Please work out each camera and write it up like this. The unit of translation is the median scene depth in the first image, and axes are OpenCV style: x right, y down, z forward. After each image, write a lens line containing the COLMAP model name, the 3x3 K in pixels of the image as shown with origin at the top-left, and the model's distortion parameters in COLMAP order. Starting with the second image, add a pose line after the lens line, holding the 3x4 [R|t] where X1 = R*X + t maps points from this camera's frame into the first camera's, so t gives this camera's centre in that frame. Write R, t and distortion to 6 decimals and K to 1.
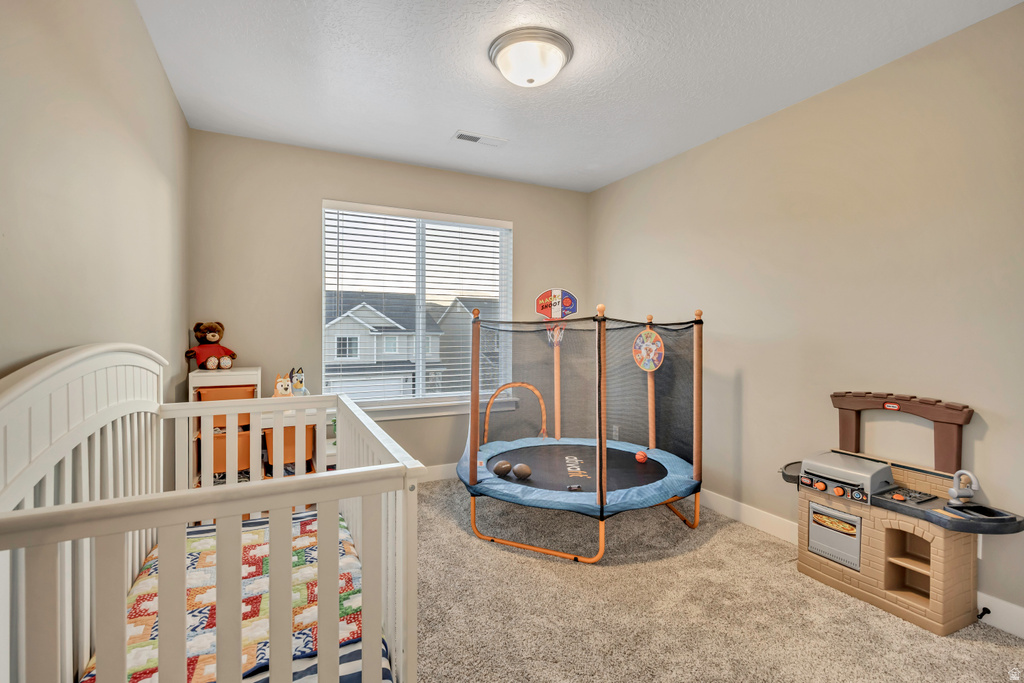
lens RADIAL K [[460.8, 0, 512.7], [0, 460.8, 334.7], [0, 0, 1]] dist [-0.000723, 0.000928]
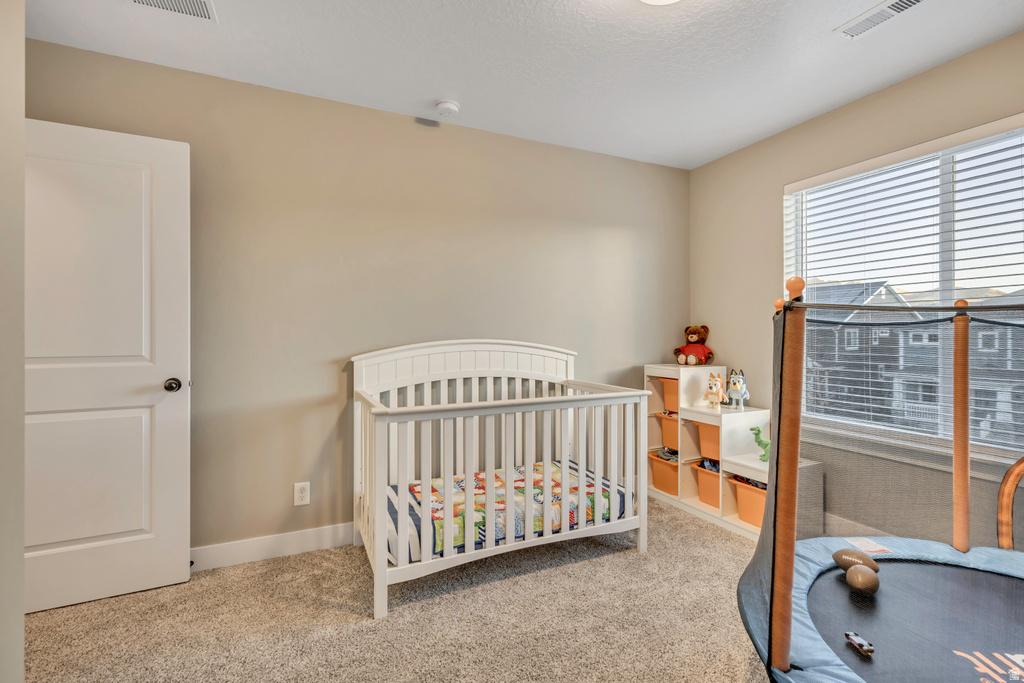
lens RADIAL K [[460.8, 0, 512.7], [0, 460.8, 334.7], [0, 0, 1]] dist [-0.000723, 0.000928]
pose [[-0.019308, -0.005204, -0.999800, 0.559765], [-0.005870, 0.999970, -0.005091, 0.004427], [0.999796, 0.005771, -0.019338, 0.548415]]
